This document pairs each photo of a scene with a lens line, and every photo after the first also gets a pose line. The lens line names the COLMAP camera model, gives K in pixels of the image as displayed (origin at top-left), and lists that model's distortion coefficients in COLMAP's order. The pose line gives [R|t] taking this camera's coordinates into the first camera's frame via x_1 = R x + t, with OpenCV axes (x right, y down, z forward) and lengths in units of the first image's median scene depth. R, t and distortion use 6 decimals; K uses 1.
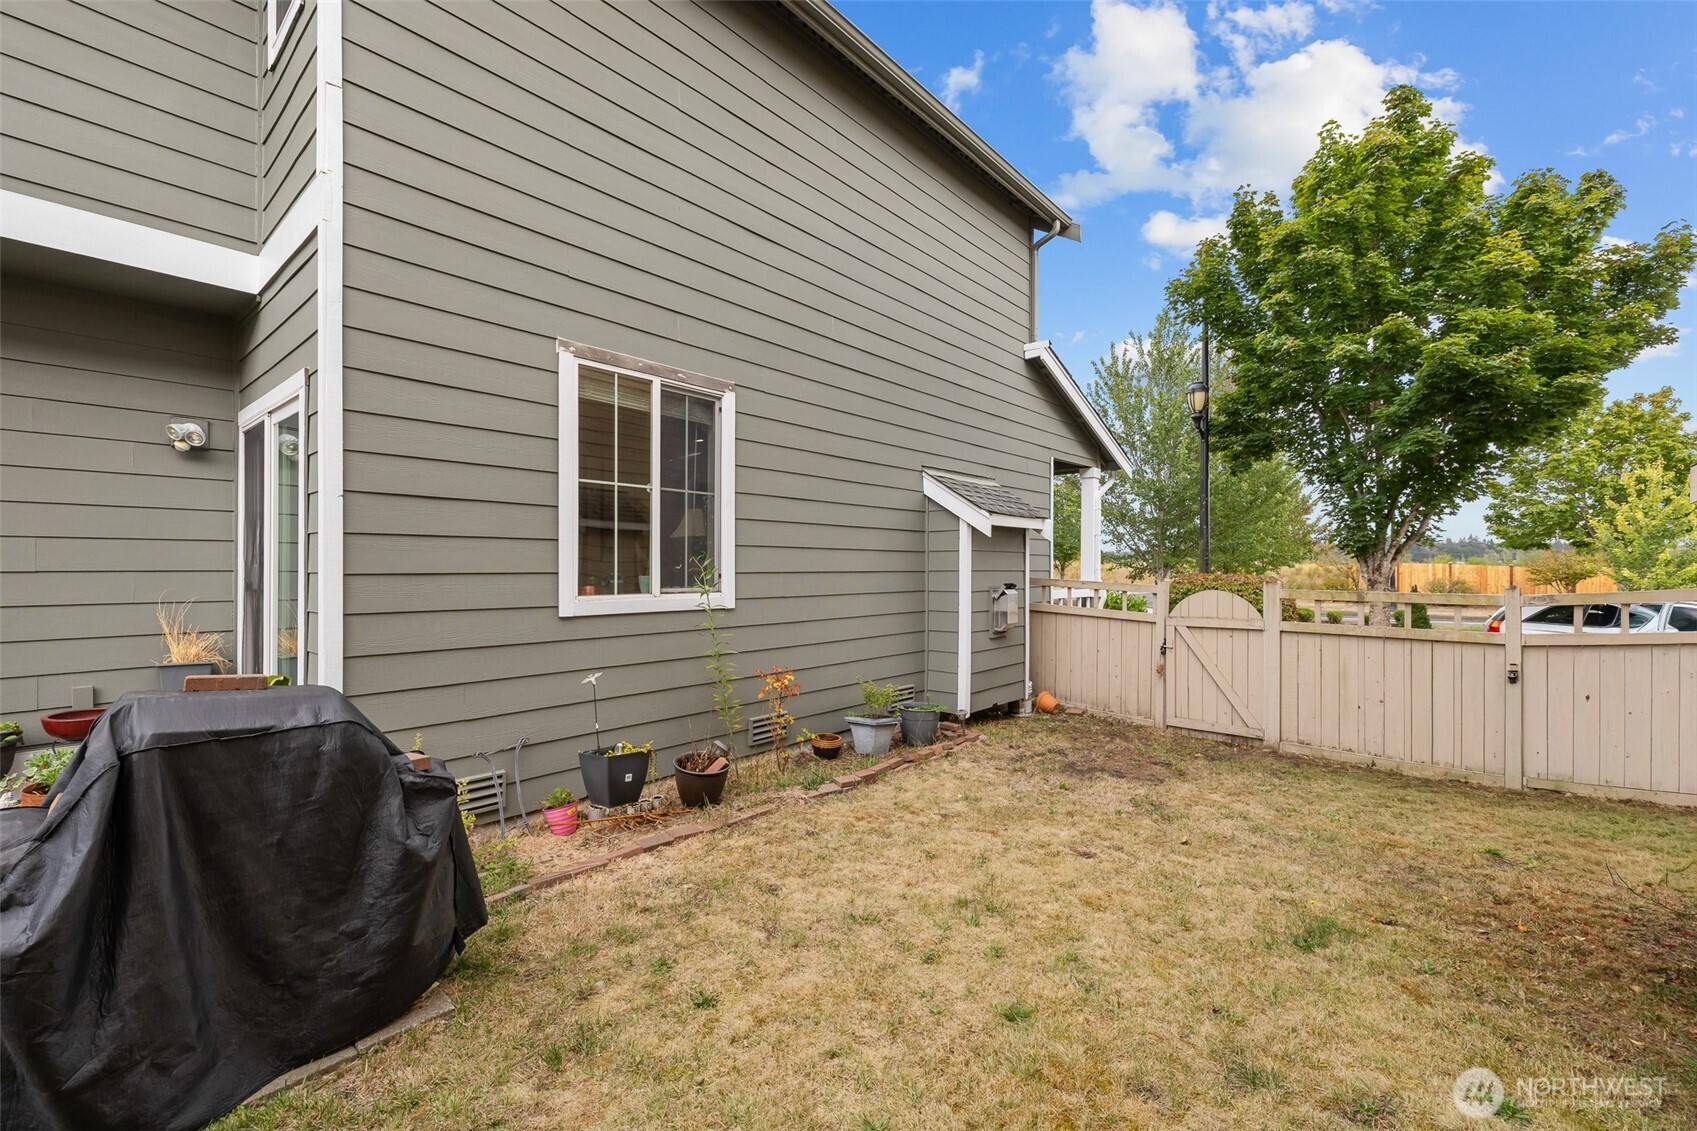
lens RADIAL K [[721.8, 0, 854.2], [0, 721.8, 562.7], [0, 0, 1]] dist [0.001372, 0.000074]
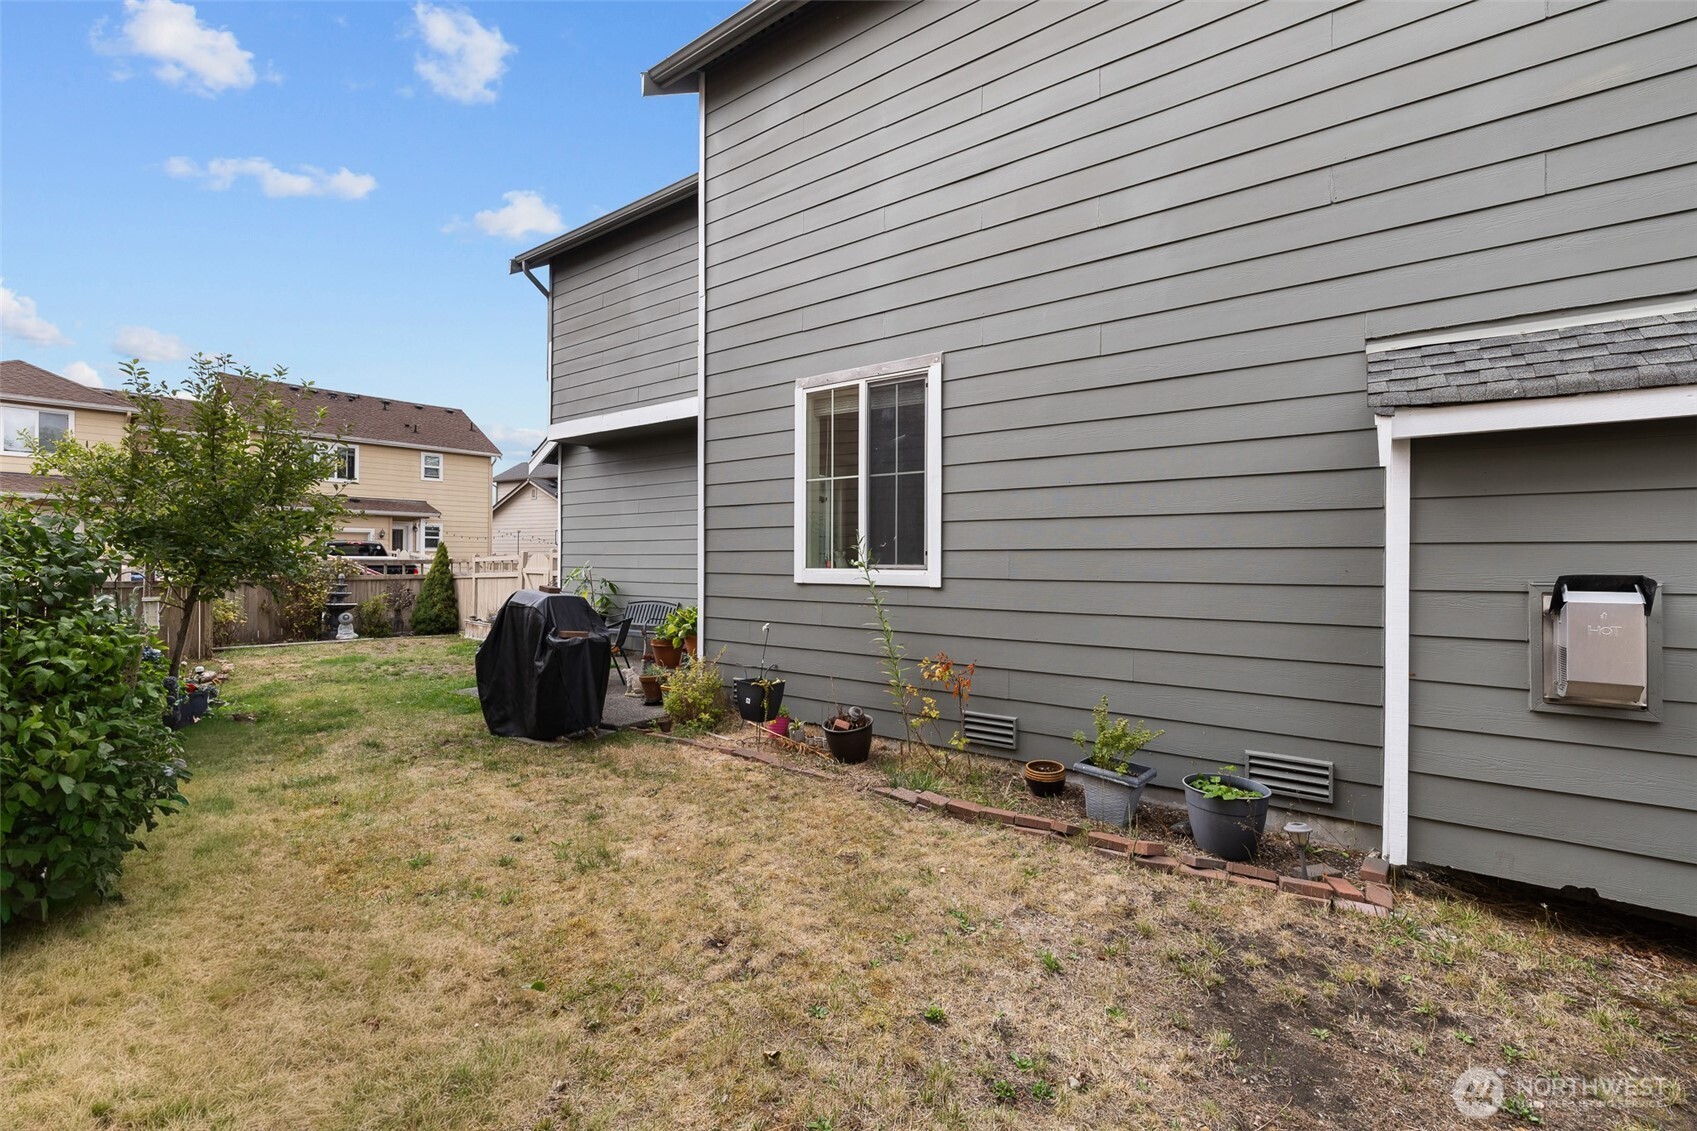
lens RADIAL K [[716.6, 0, 848.5], [0, 716.6, 565.5], [0, 0, 1]] dist [0.001368, 0.000116]
pose [[0.069900, 0.000197, -0.997554, 0.851496], [-0.003580, 0.999994, -0.000053, 0.037212], [0.997548, 0.003574, 0.069900, 0.900766]]
